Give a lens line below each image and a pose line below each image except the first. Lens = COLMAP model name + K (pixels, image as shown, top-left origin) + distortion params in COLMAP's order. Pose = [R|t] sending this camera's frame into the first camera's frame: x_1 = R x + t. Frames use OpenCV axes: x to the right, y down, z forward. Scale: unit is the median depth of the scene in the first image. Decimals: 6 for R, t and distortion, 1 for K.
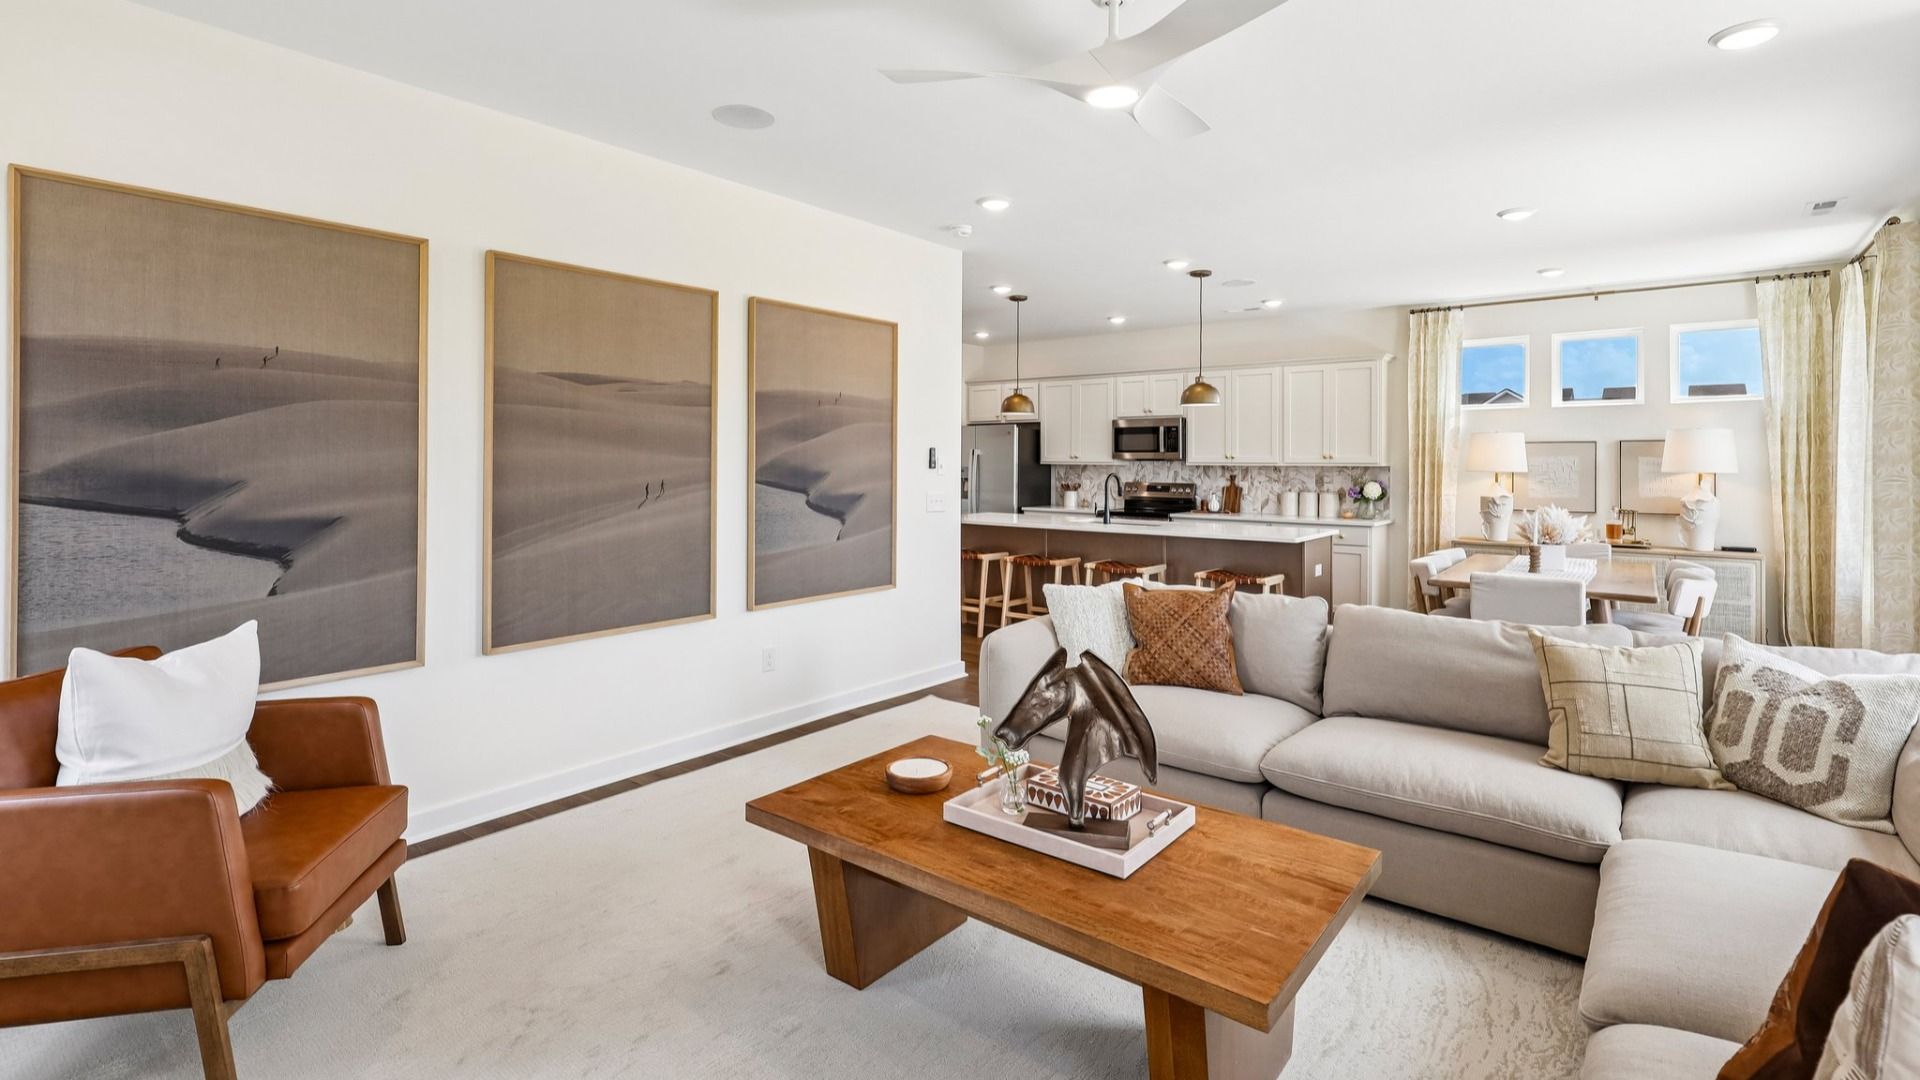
lens RADIAL K [[884.5, 0, 966.4], [0, 884.5, 459.8], [0, 0, 1]] dist [-0.001942, -0.000504]
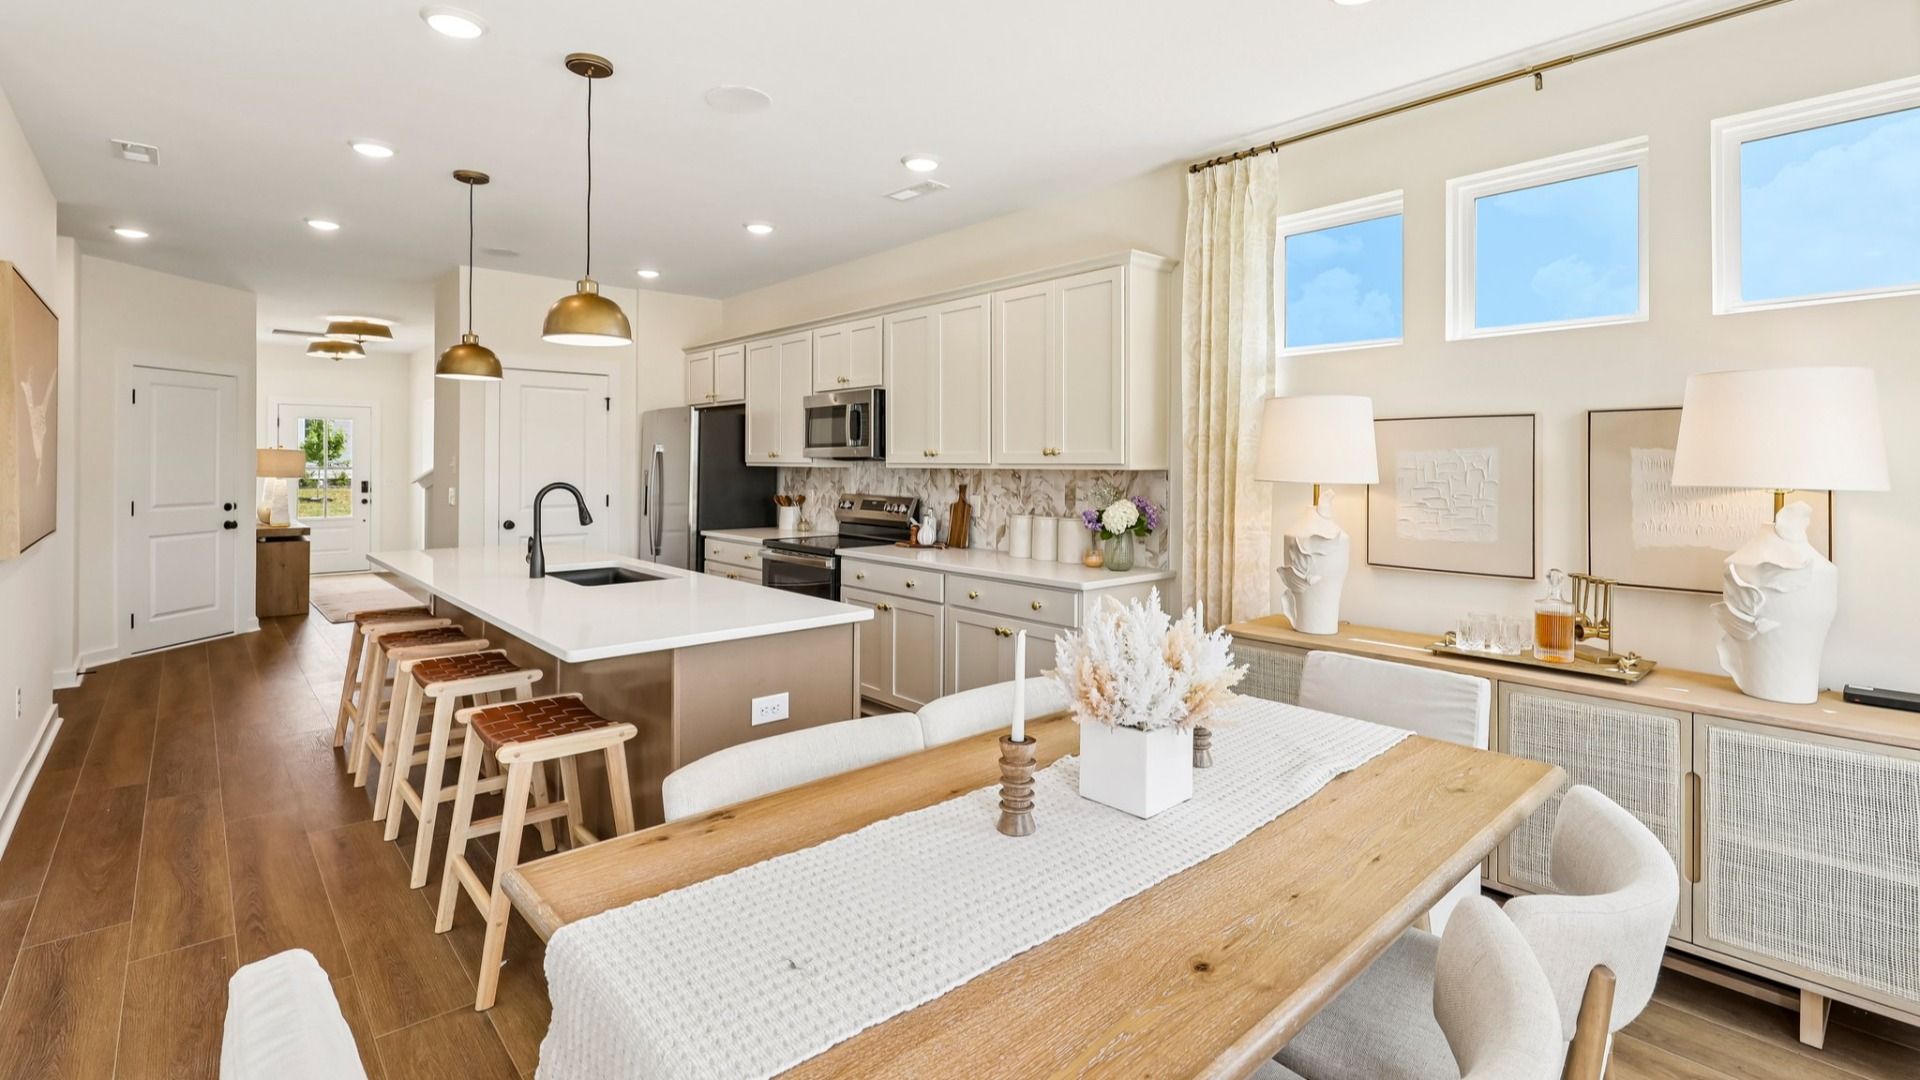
lens RADIAL K [[867.1, 0, 960.5], [0, 867.1, 474.7], [0, 0, 1]] dist [0.001236, 0.000188]
pose [[0.986539, 0.000796, -0.163523, 0.448580], [0.001722, 0.999882, 0.015258, 0.001841], [0.163515, -0.015334, 0.986422, 0.474625]]
